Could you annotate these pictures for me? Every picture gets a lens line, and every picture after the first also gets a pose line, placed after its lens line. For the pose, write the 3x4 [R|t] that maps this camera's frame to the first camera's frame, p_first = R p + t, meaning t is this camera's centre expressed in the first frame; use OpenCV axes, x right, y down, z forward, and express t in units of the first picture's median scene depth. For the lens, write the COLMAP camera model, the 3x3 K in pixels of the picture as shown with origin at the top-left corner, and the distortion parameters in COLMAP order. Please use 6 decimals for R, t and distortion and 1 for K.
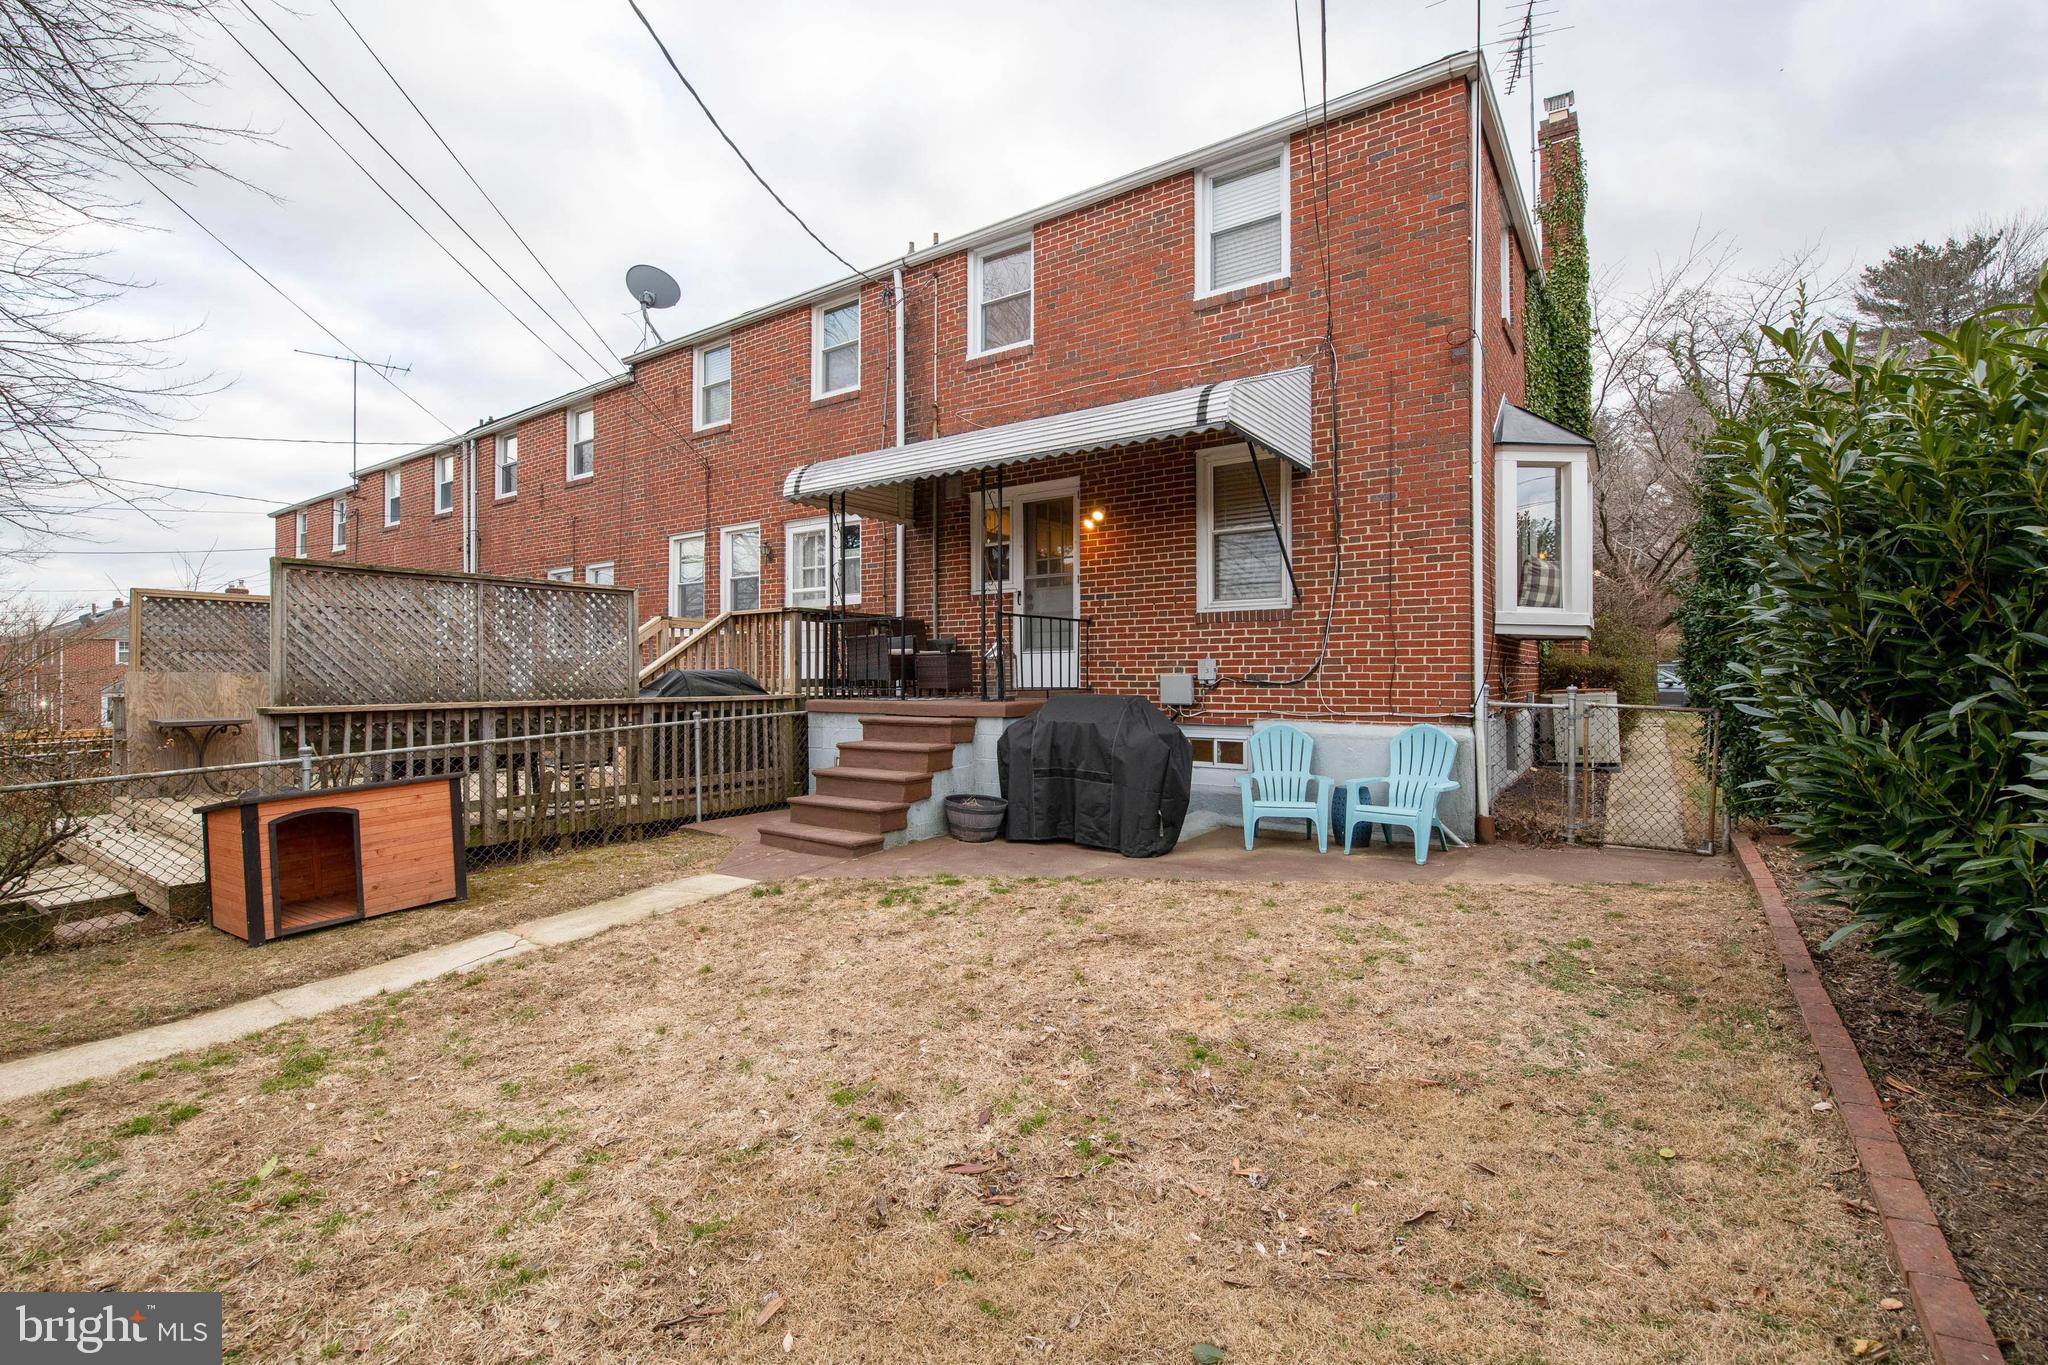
lens RADIAL K [[881.2, 0, 1036.3], [0, 881.2, 668.3], [0, 0, 1]] dist [-0.001753, -0.011141]
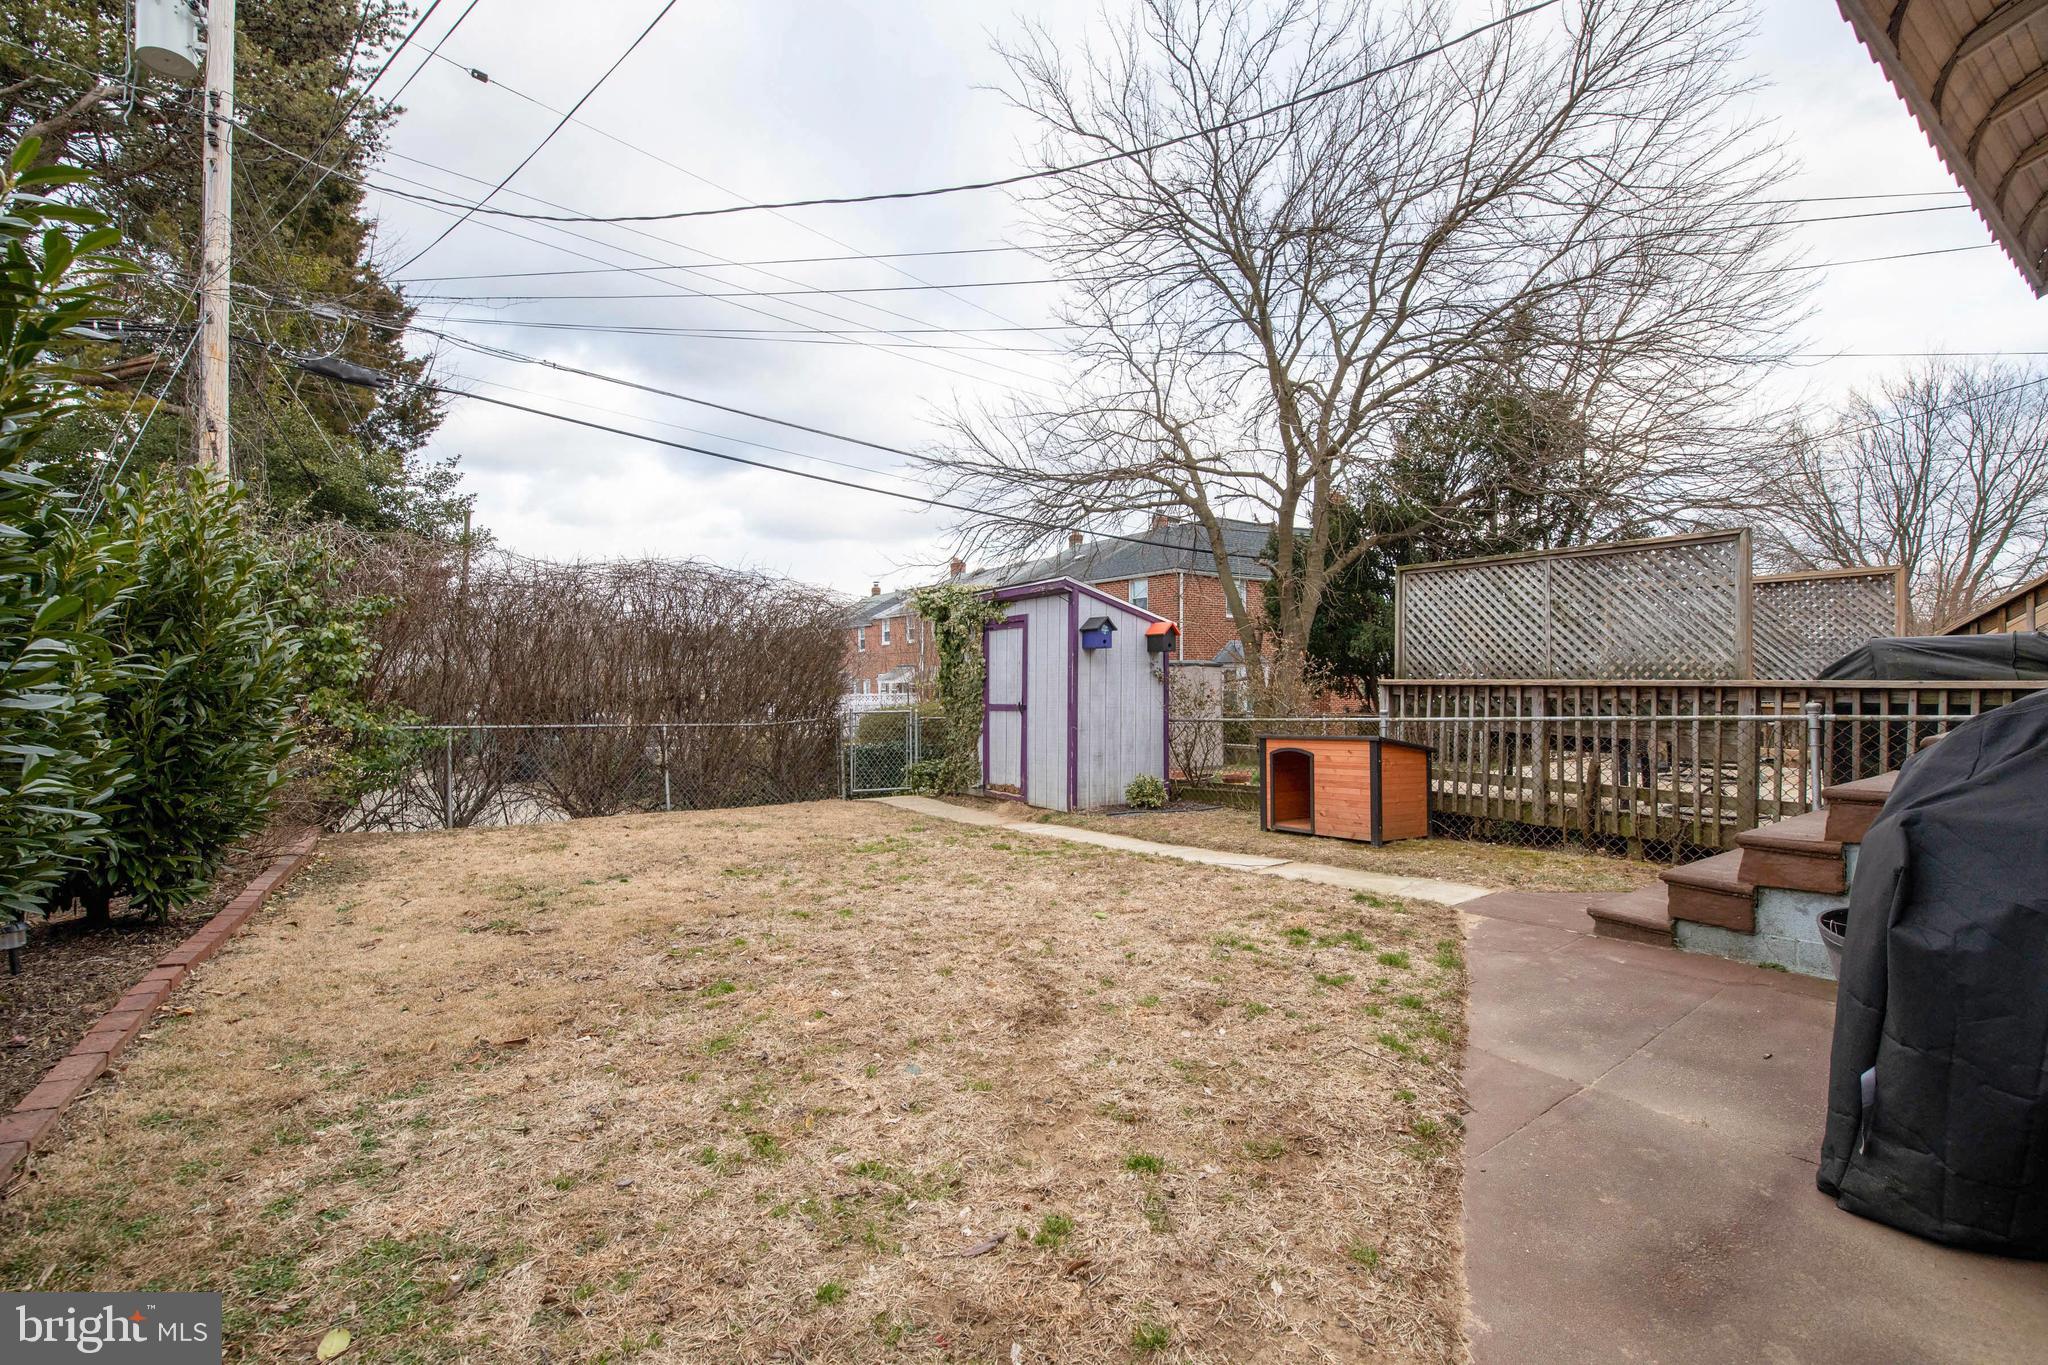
lens RADIAL K [[880.2, 0, 1029.2], [0, 880.2, 673.0], [0, 0, 1]] dist [0.015083, -0.010598]
pose [[-0.384149, 0.008639, -0.923231, 0.424197], [0.018769, 0.999823, 0.001546, 0.015340], [0.923080, -0.016734, -0.384243, 0.712557]]
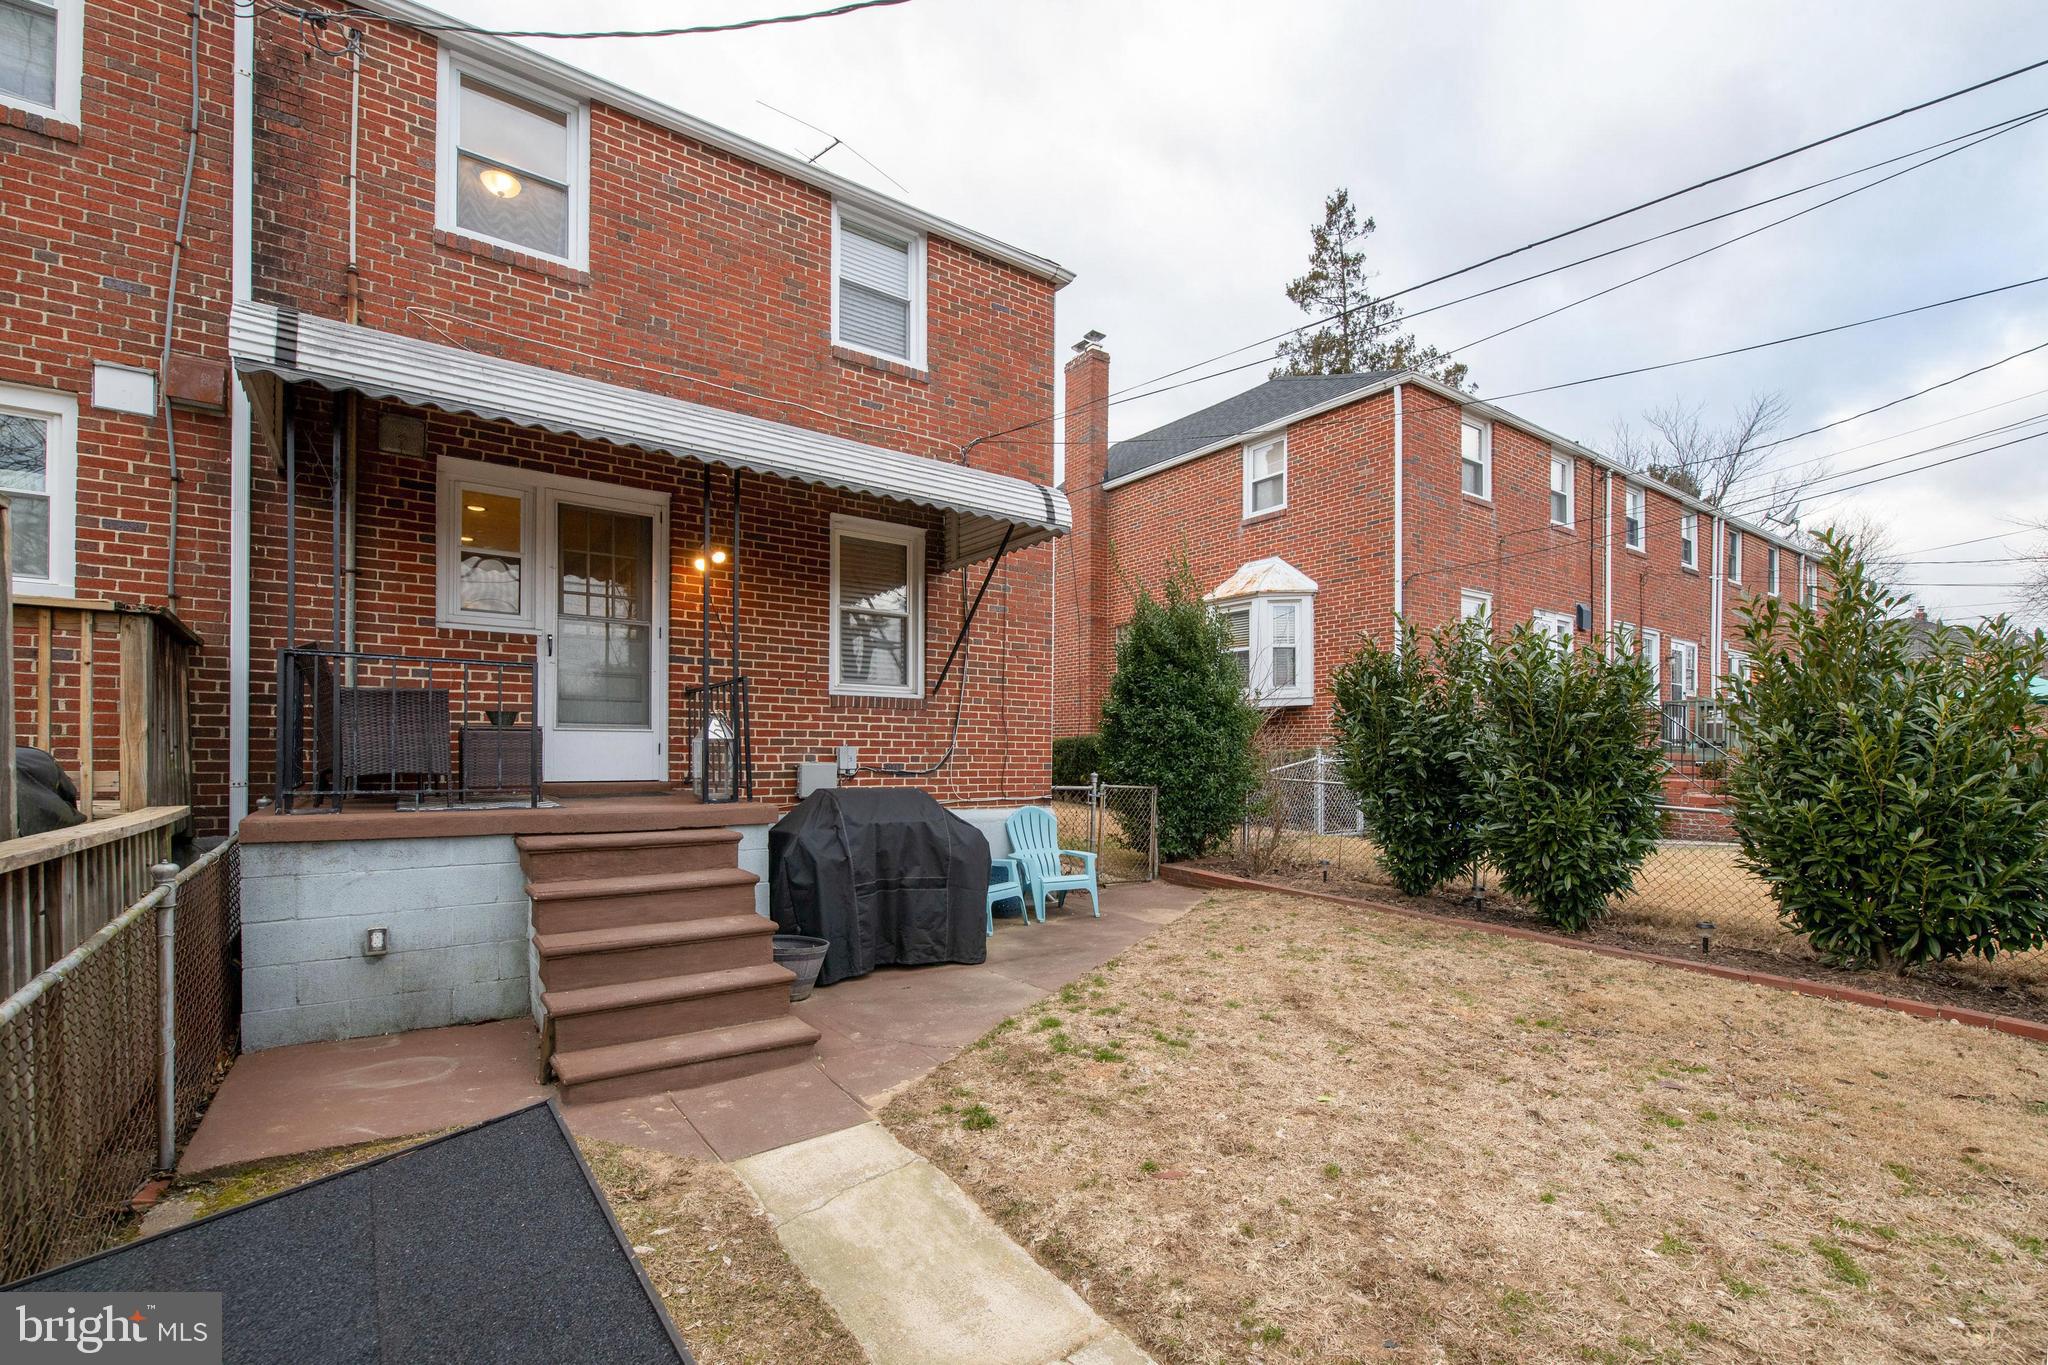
lens RADIAL K [[888.8, 0, 1031.4], [0, 888.8, 755.2], [0, 0, 1]] dist [0.012852, -0.009464]
pose [[0.340444, 0.008300, 0.940228, -0.612351], [-0.014238, 0.999892, -0.003671, -0.000936], [-0.940157, -0.012138, 0.340525, 0.512065]]
